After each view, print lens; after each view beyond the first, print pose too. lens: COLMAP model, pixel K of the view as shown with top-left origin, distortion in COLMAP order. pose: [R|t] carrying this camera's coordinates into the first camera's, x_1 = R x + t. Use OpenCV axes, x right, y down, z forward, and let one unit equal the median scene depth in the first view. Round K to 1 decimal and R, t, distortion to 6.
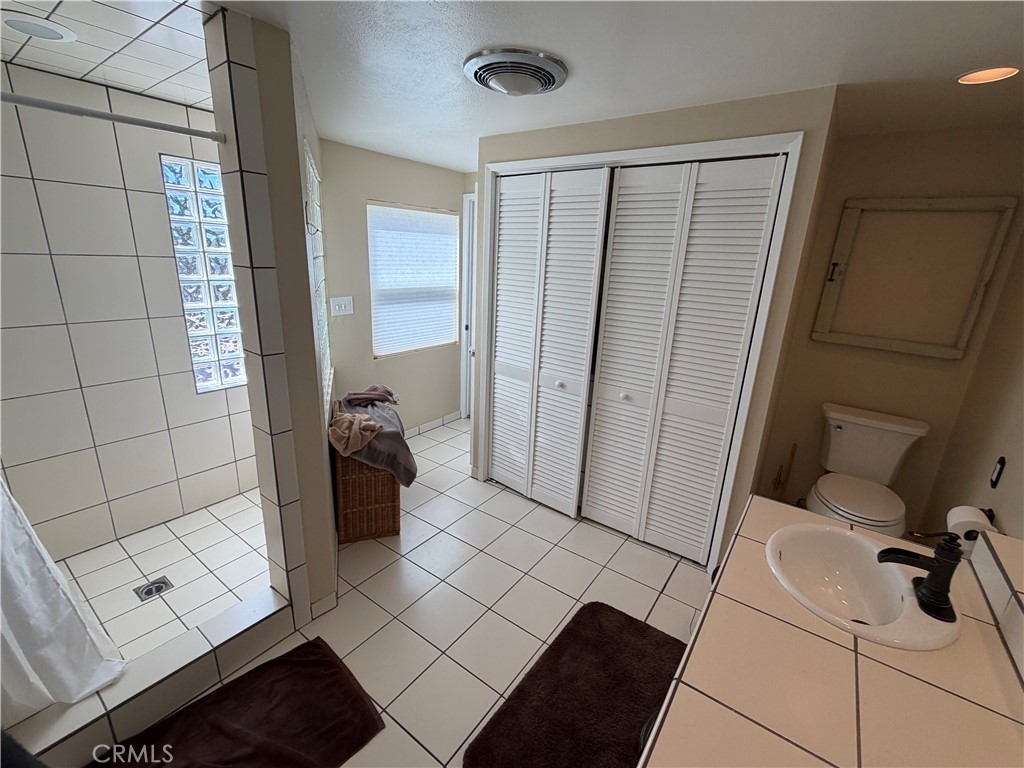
lens RADIAL K [[443.5, 0, 511.2], [0, 443.5, 382.4], [0, 0, 1]] dist [0.001889, 0.000534]
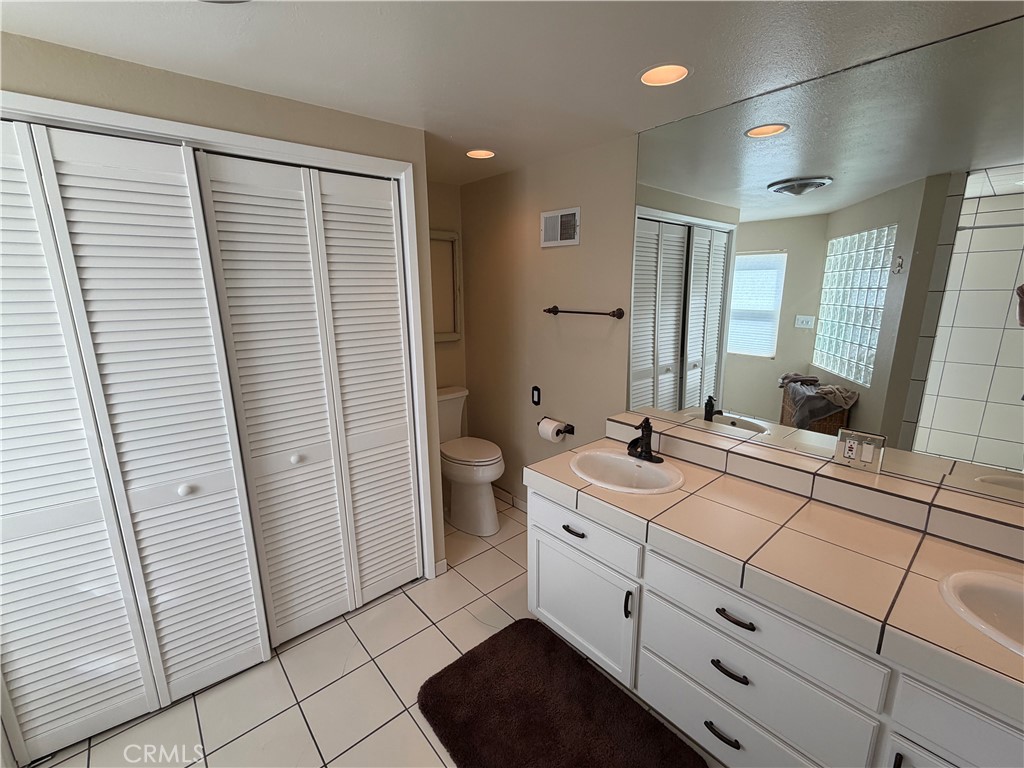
lens RADIAL K [[443.5, 0, 511.3], [0, 443.5, 384.2], [0, 0, 1]] dist [0.001889, 0.000534]
pose [[0.230051, -0.256026, 0.938897, -0.372402], [0.291440, 0.938620, 0.184541, -0.132125], [-0.928515, 0.231178, 0.290546, 0.433610]]
